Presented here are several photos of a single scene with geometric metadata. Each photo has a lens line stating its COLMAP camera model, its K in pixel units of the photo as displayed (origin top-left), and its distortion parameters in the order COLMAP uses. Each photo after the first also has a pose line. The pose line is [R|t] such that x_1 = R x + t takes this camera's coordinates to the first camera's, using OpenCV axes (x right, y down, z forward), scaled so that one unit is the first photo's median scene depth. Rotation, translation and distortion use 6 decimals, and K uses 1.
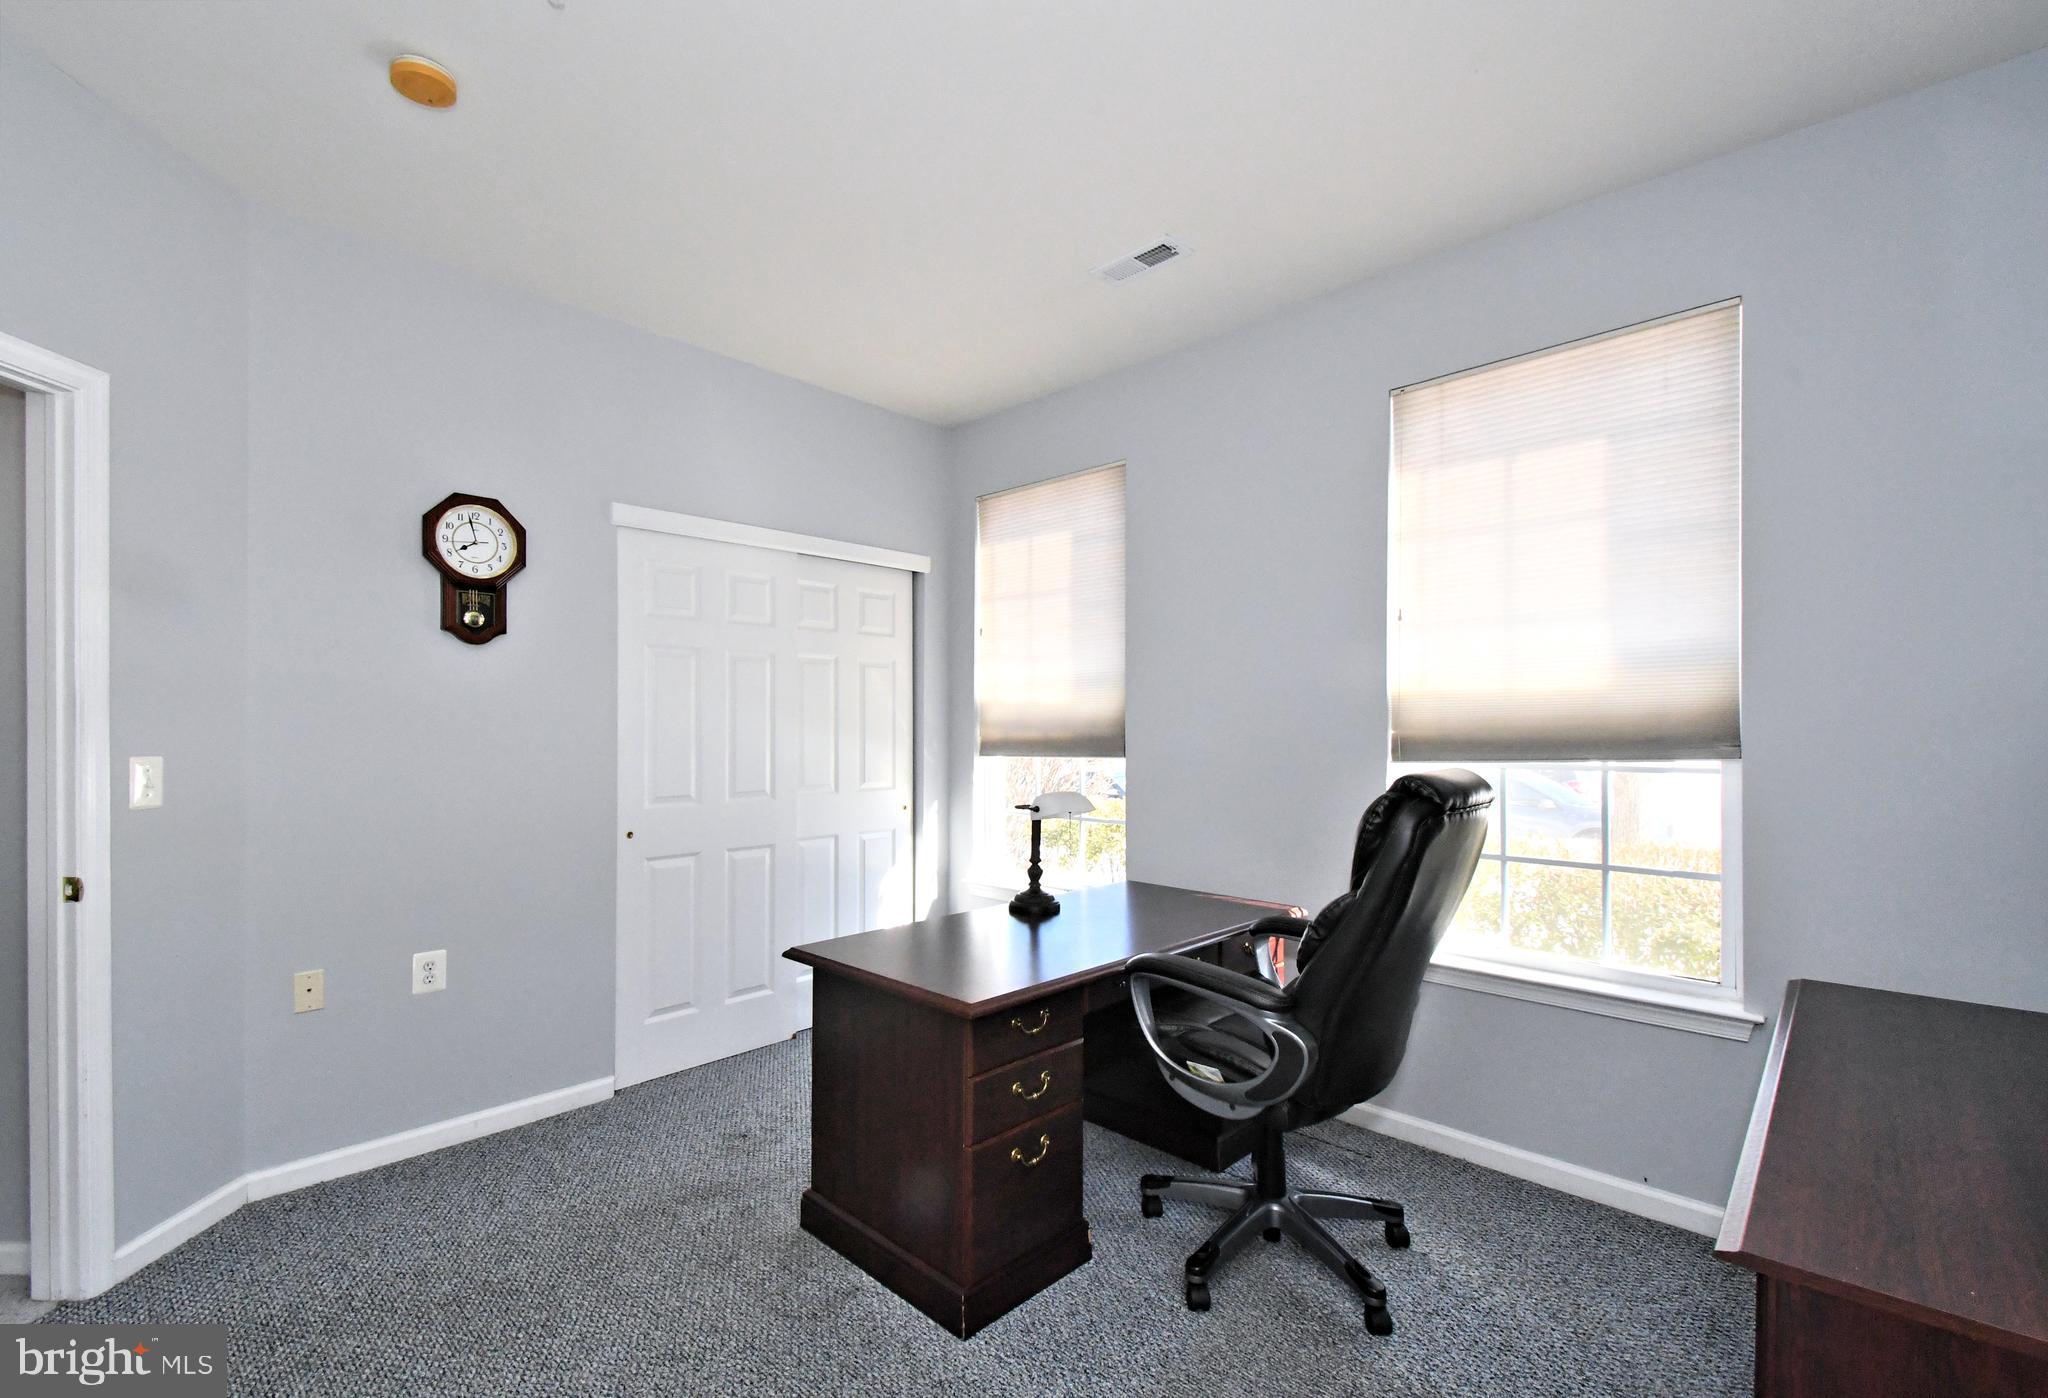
lens RADIAL K [[910.8, 0, 1019.4], [0, 910.8, 739.4], [0, 0, 1]] dist [0.050015, -0.027292]
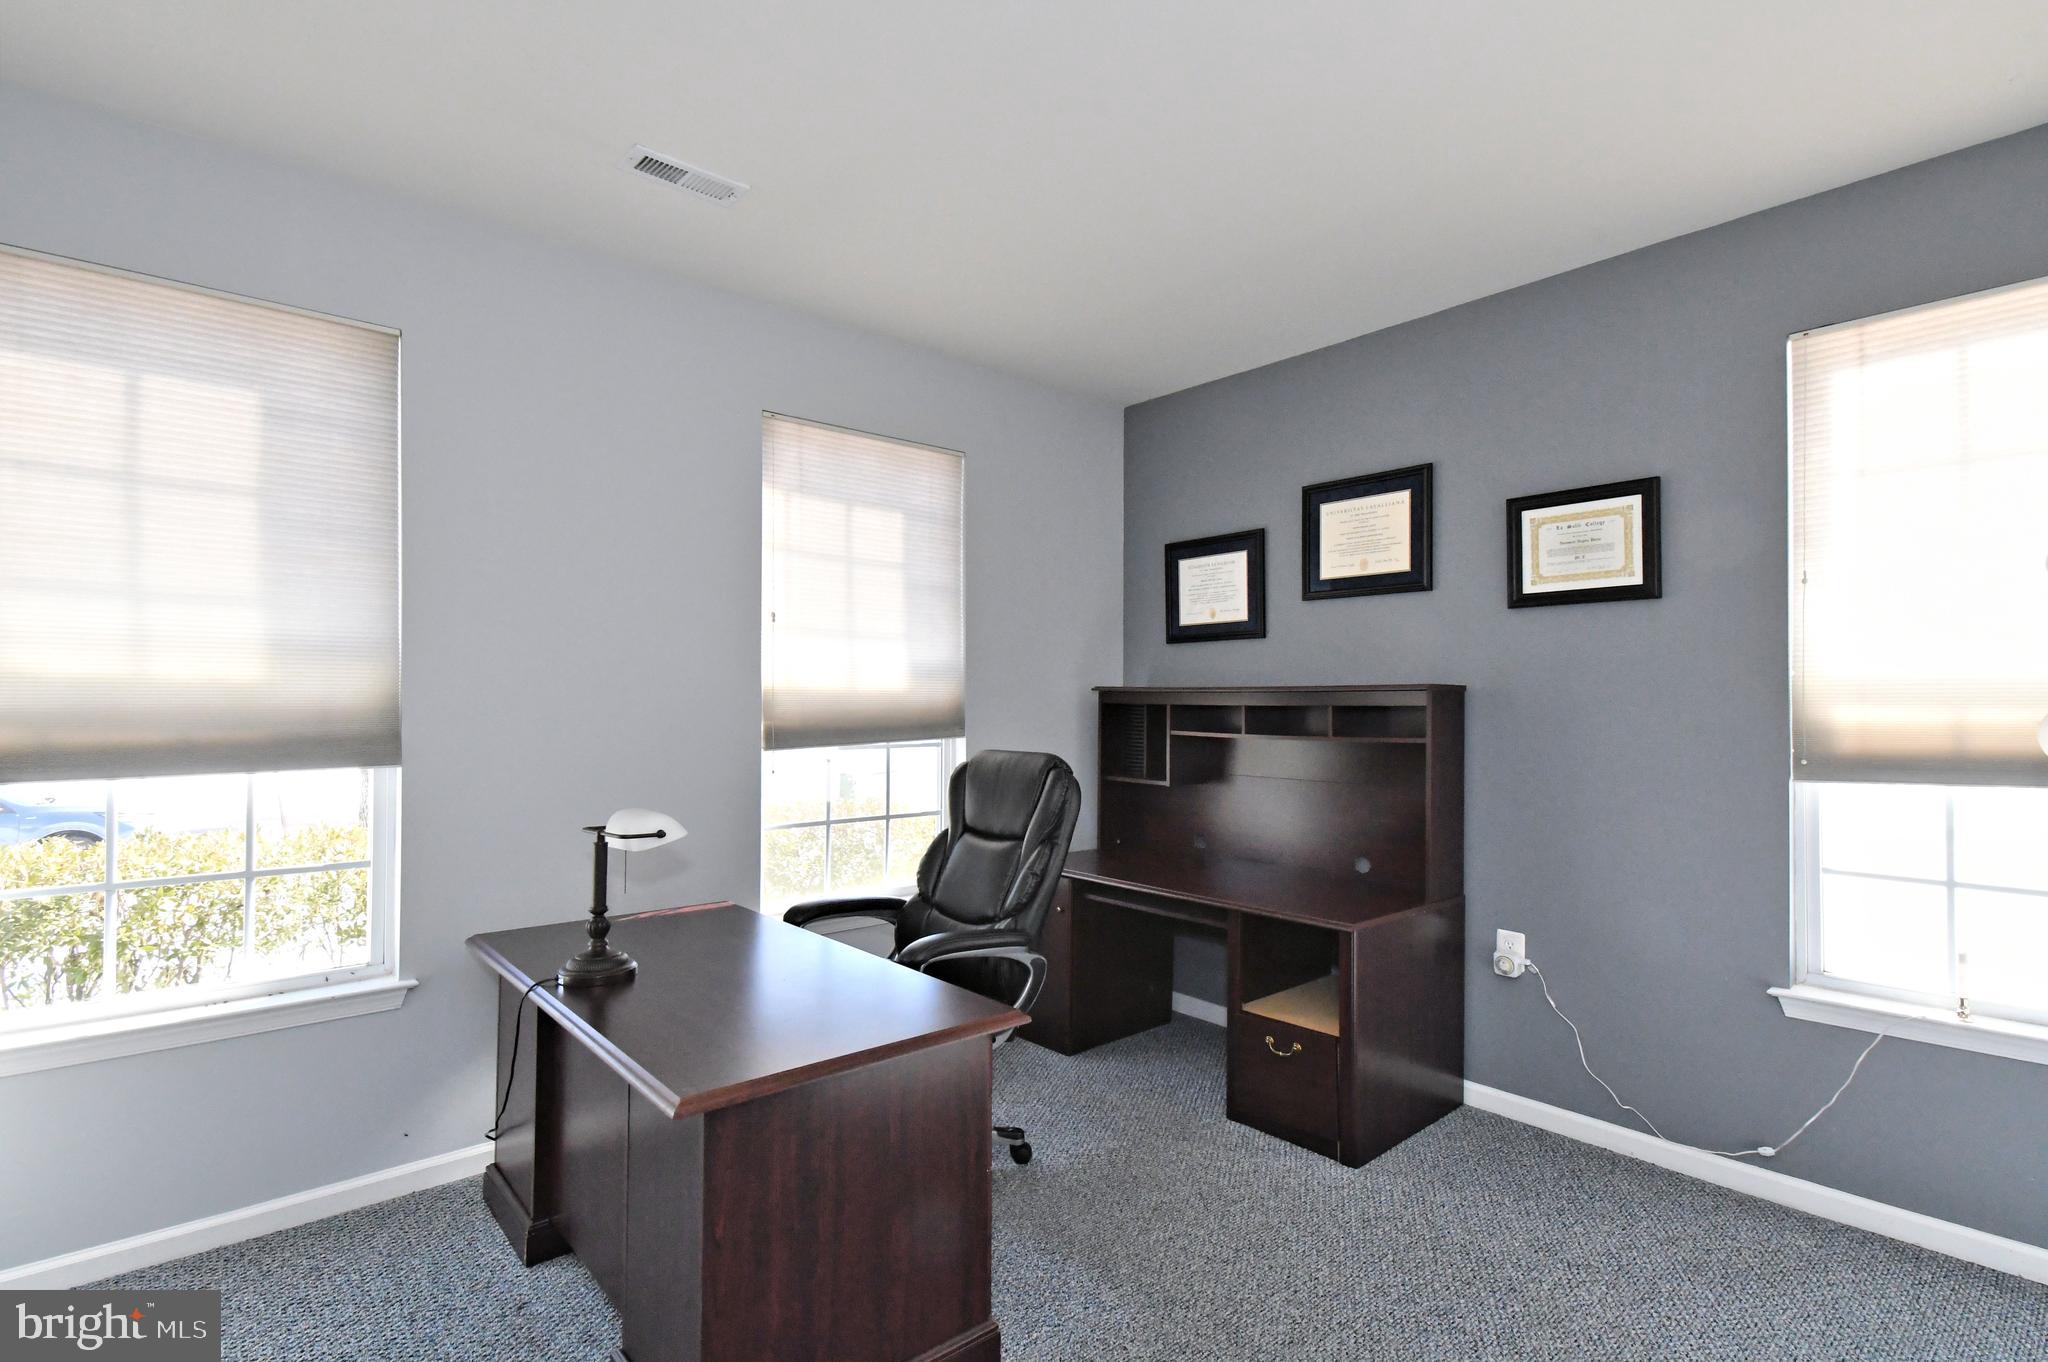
lens RADIAL K [[870.1, 0, 1023.7], [0, 870.1, 727.3], [0, 0, 1]] dist [-0.000459, -0.000123]
pose [[0.136235, -0.012651, 0.990596, -0.574780], [0.019750, 0.999754, 0.010052, -0.007538], [-0.990480, 0.018195, 0.136452, 0.554696]]
